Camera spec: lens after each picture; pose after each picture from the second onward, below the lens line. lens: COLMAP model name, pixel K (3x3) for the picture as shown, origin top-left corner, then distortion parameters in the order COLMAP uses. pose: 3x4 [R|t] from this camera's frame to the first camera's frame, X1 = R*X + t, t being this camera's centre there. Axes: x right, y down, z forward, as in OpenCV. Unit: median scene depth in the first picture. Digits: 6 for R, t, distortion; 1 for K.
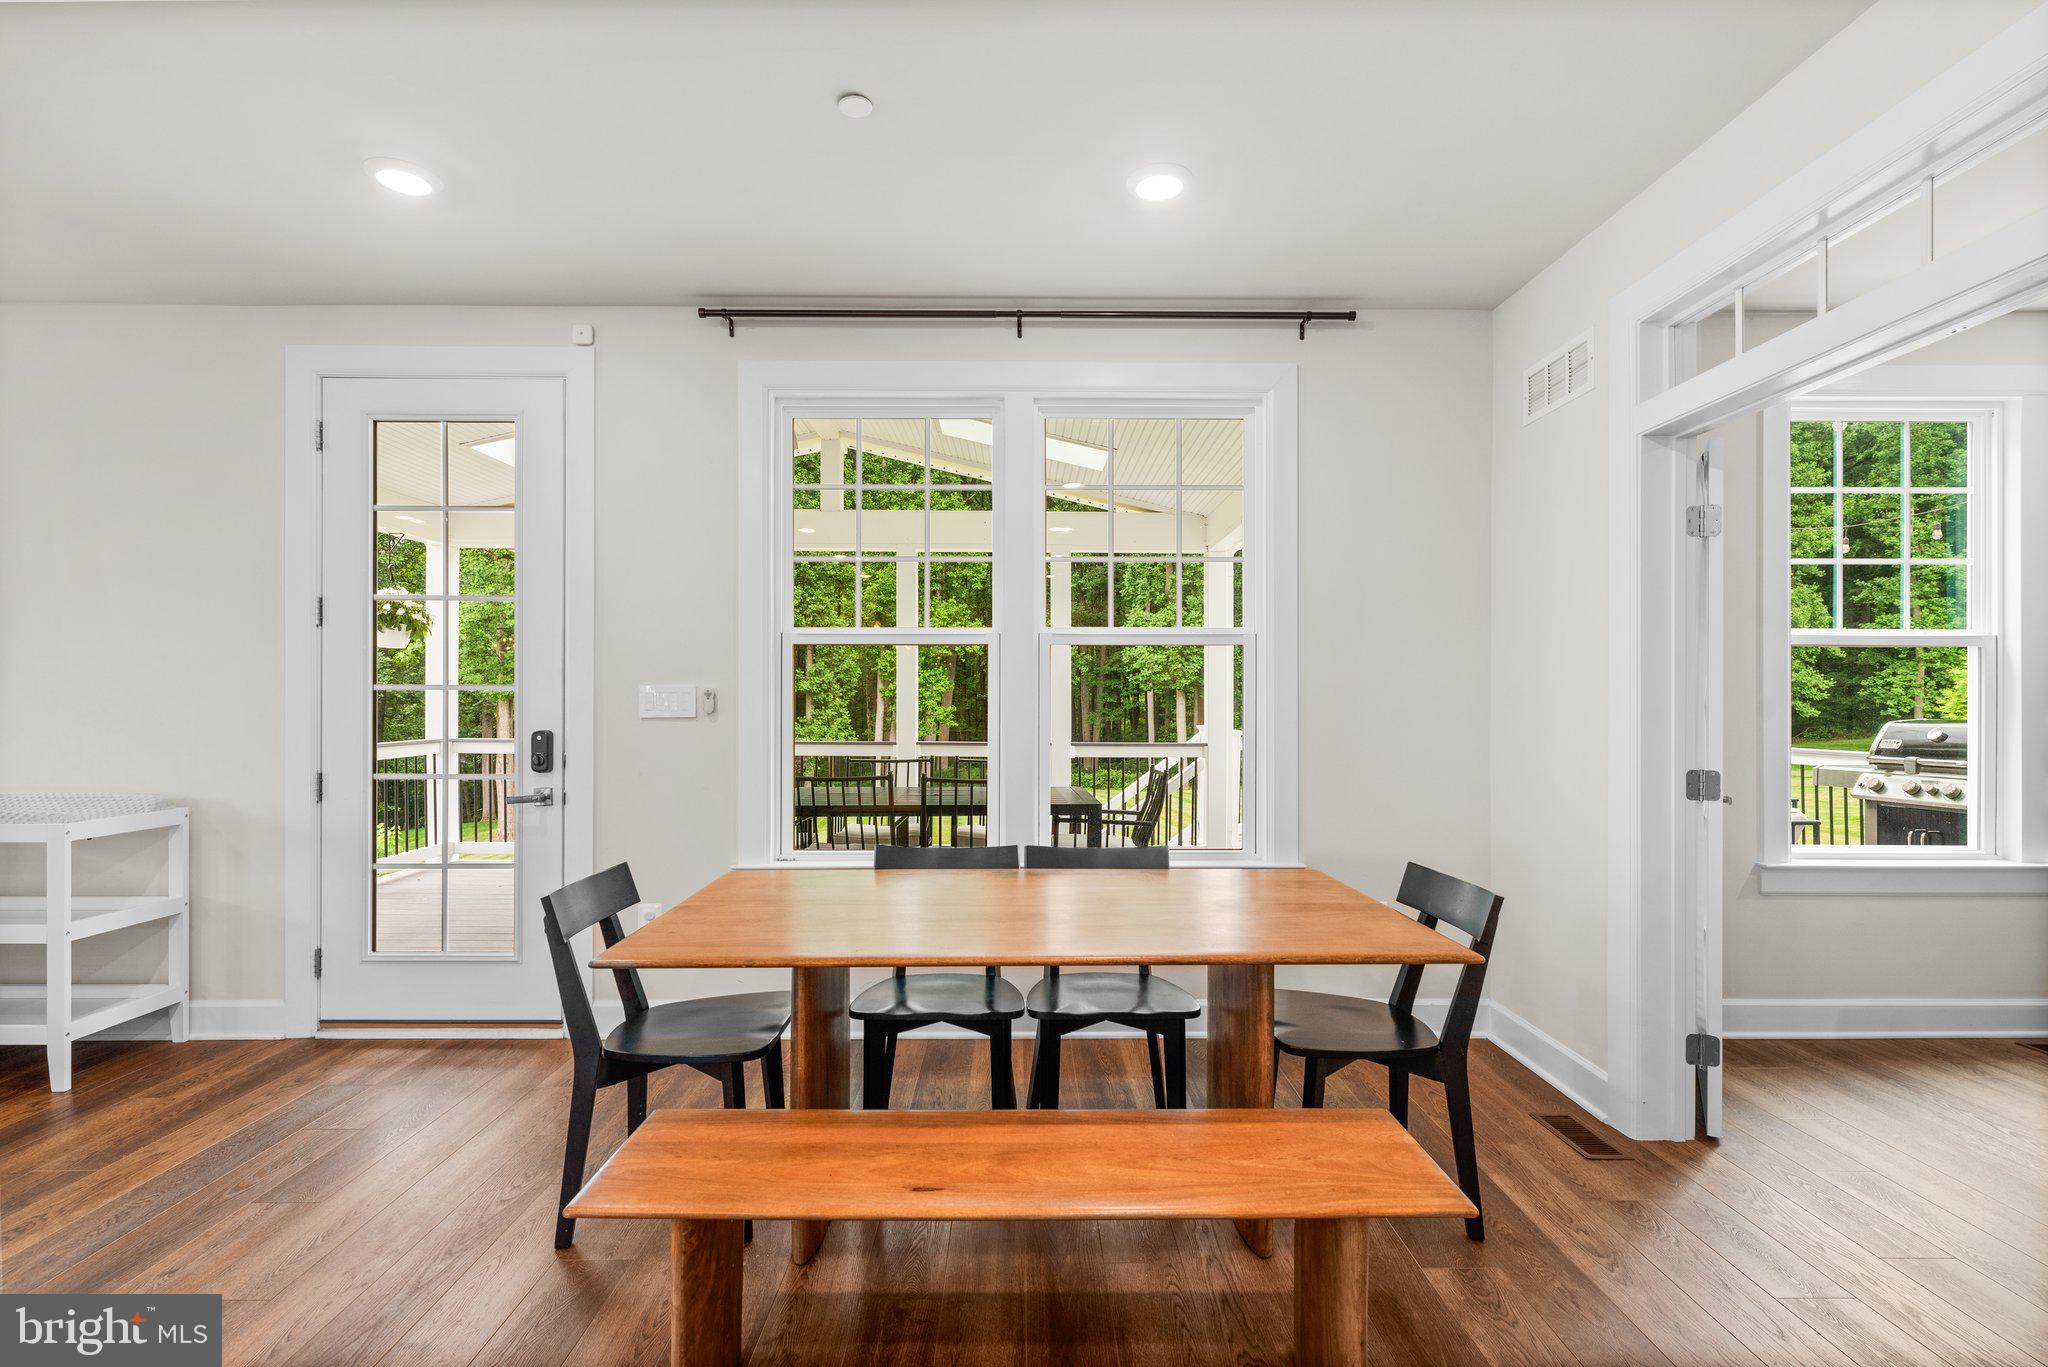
lens RADIAL K [[921.8, 0, 1030.4], [0, 921.8, 697.6], [0, 0, 1]] dist [0.001856, 0.000136]
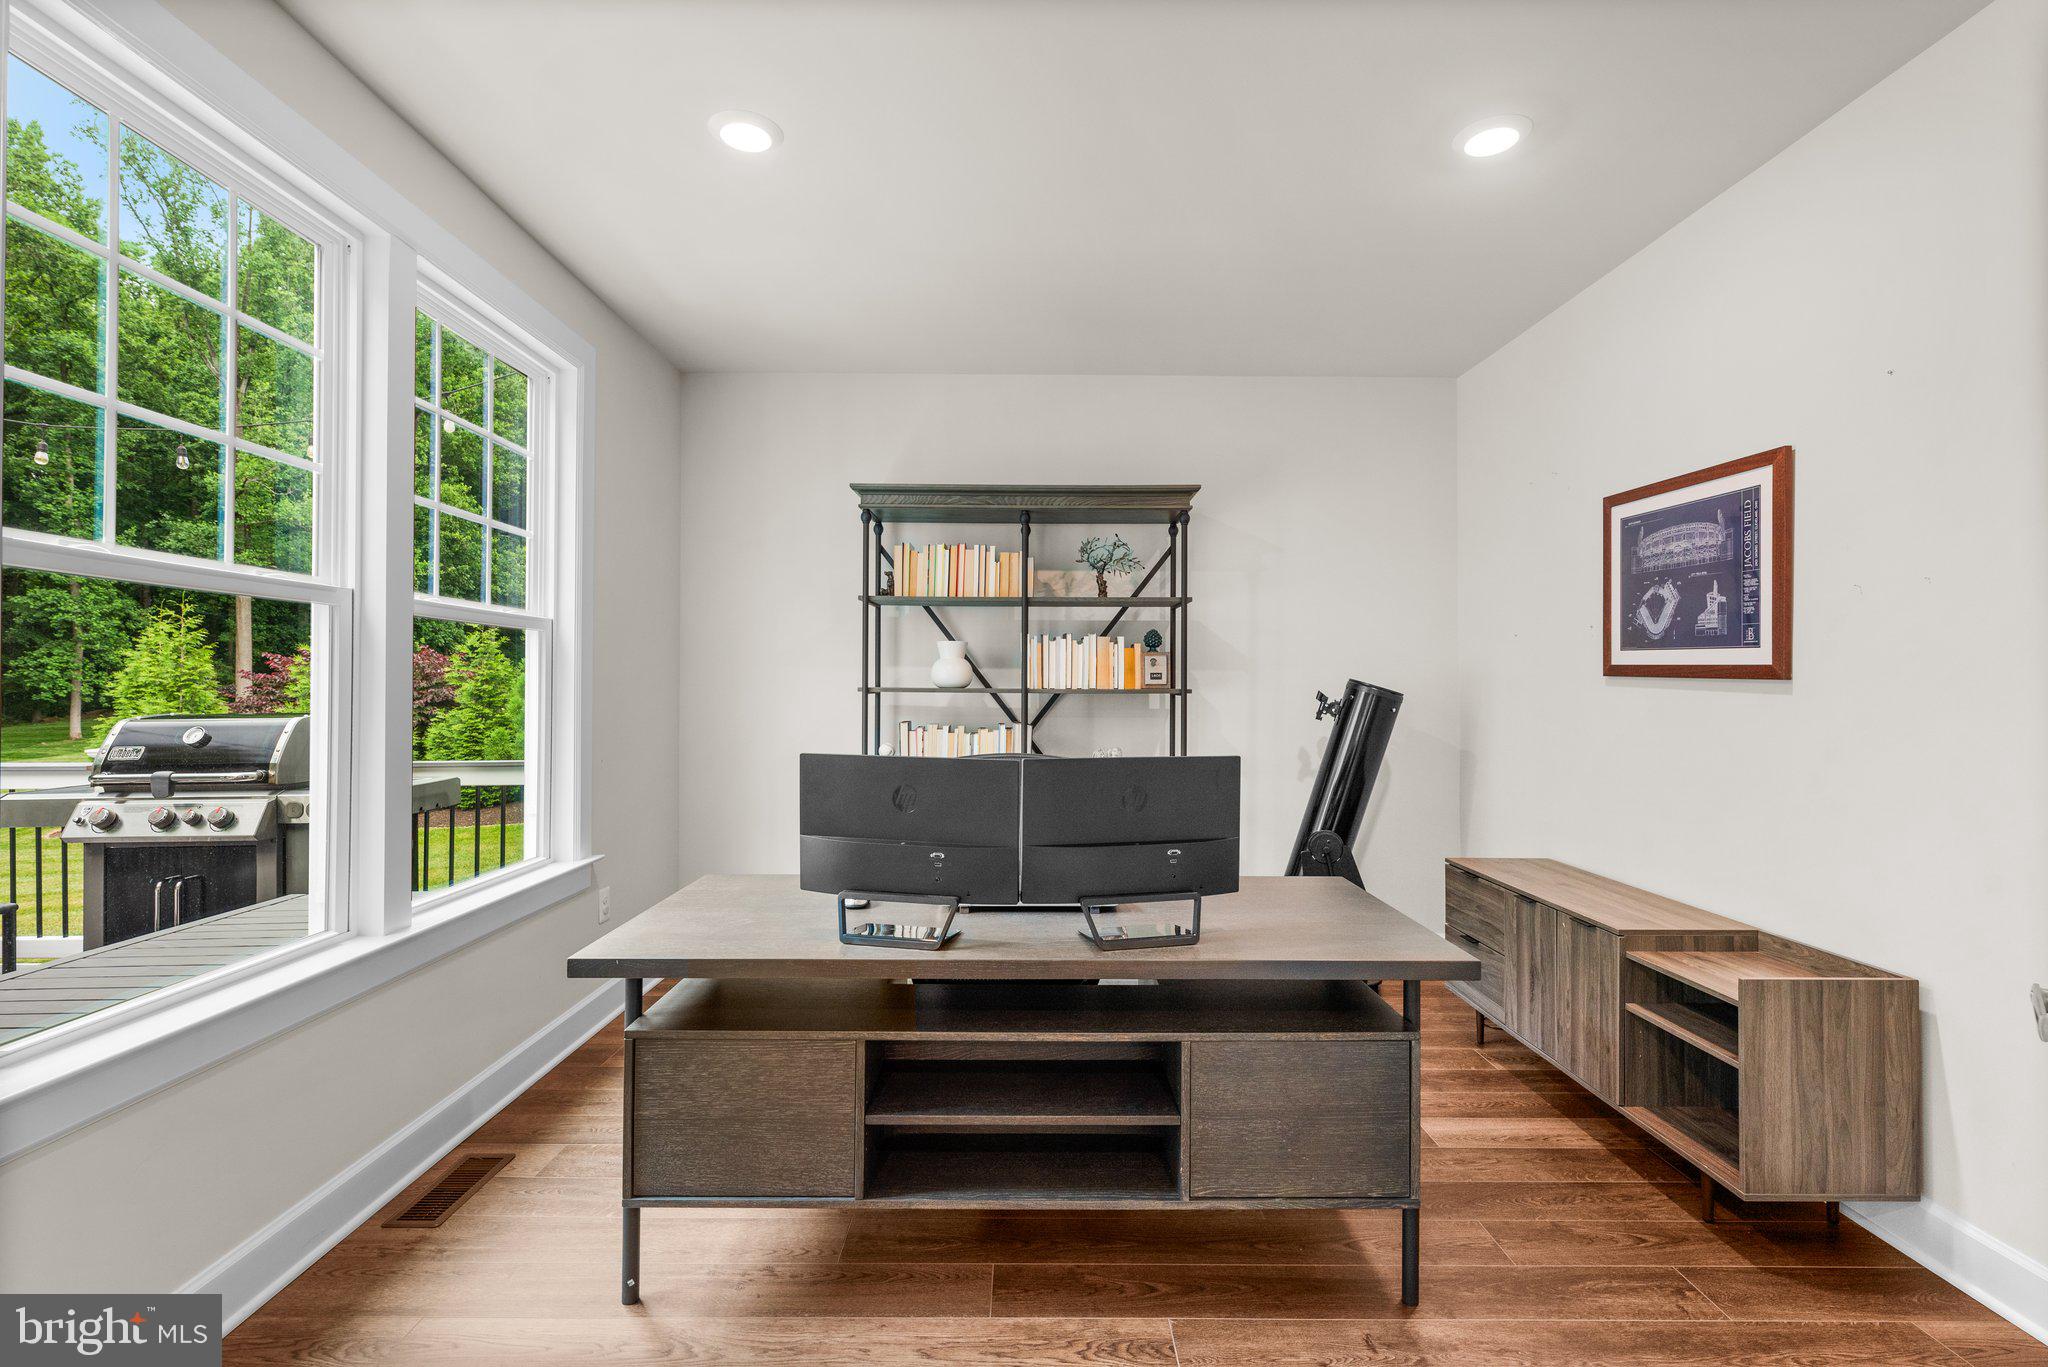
lens RADIAL K [[921.8, 0, 1026.9], [0, 921.8, 677.7], [0, 0, 1]] dist [0.001856, 0.000136]
pose [[0.001301, 0.010343, 0.999946, 0.331561], [-0.007211, 0.999921, -0.010333, -0.001801], [-0.999973, -0.007197, 0.001376, 0.434704]]
